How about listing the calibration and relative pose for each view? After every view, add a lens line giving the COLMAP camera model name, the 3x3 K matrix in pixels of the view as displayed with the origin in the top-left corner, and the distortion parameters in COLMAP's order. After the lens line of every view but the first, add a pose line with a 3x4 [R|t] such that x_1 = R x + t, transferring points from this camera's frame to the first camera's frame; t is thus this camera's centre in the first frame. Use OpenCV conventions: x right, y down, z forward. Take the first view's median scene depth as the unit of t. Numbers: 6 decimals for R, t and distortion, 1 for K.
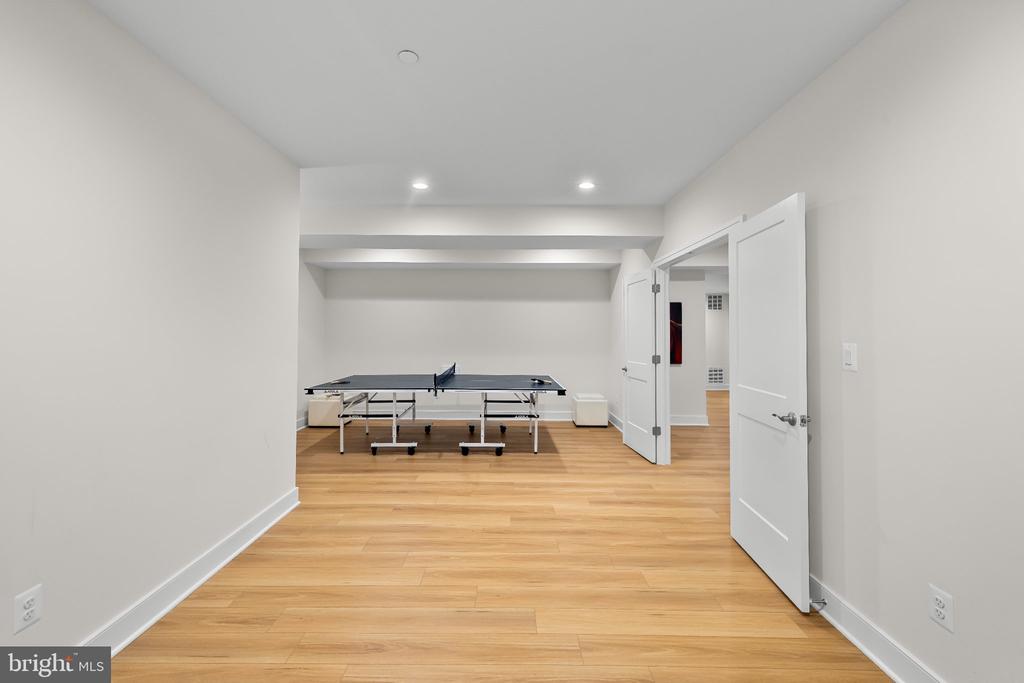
lens RADIAL K [[427.7, 0, 511.0], [0, 427.7, 328.8], [0, 0, 1]] dist [-0.001095, 0.000101]
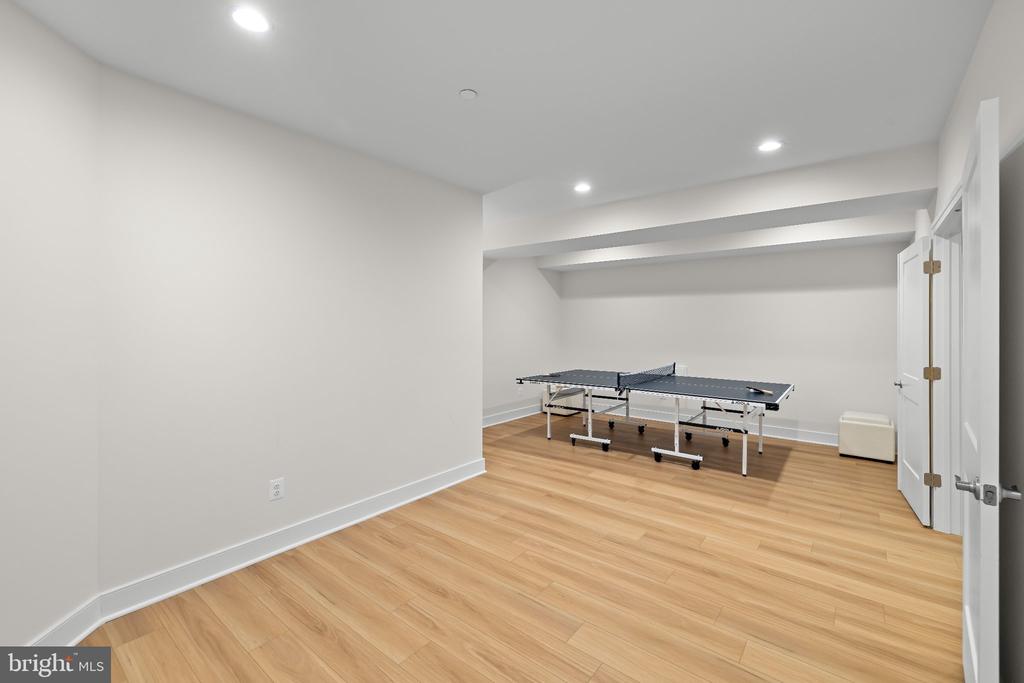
lens RADIAL K [[437.6, 0, 514.1], [0, 437.6, 305.9], [0, 0, 1]] dist [0.000237, 0.000171]
pose [[0.784848, -0.030709, -0.618927, 0.342769], [0.005173, 0.999061, -0.043010, -0.005125], [0.619667, 0.030554, 0.784270, 0.070273]]
